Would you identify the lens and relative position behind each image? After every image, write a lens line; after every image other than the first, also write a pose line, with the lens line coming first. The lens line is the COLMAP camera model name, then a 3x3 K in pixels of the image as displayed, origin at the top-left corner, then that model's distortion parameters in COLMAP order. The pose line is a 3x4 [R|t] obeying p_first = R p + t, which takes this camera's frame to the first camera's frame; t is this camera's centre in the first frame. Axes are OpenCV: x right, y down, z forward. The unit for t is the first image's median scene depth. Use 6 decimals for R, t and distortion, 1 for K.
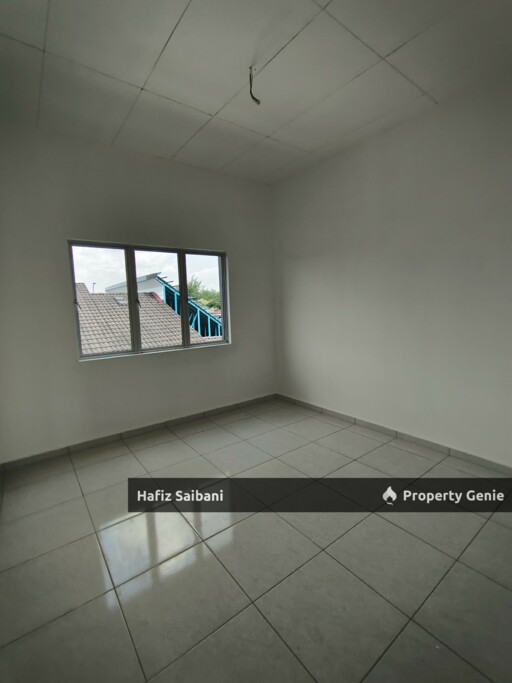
lens RADIAL K [[314.6, 0, 249.1], [0, 314.6, 339.3], [0, 0, 1]] dist [-0.005423, 0.003044]
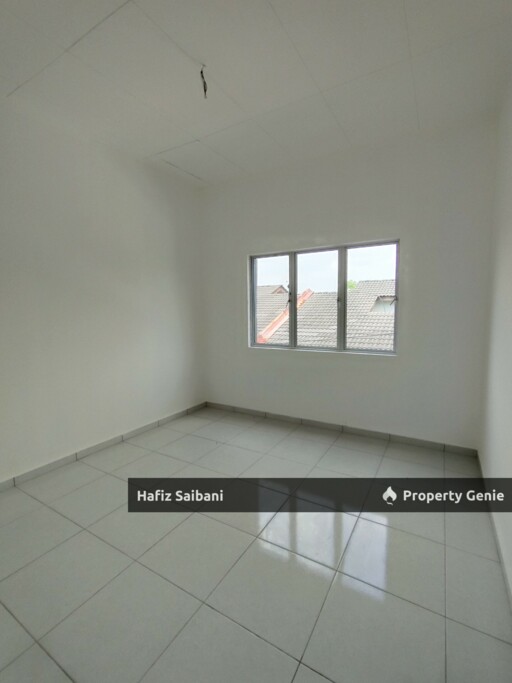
lens RADIAL K [[314.6, 0, 253.2], [0, 314.6, 339.3], [0, 0, 1]] dist [-0.005423, 0.003044]
pose [[0.385912, 0.118452, -0.914900, 0.588816], [-0.102165, 0.991110, 0.085225, -0.067251], [0.916861, 0.060582, 0.394582, 0.434684]]
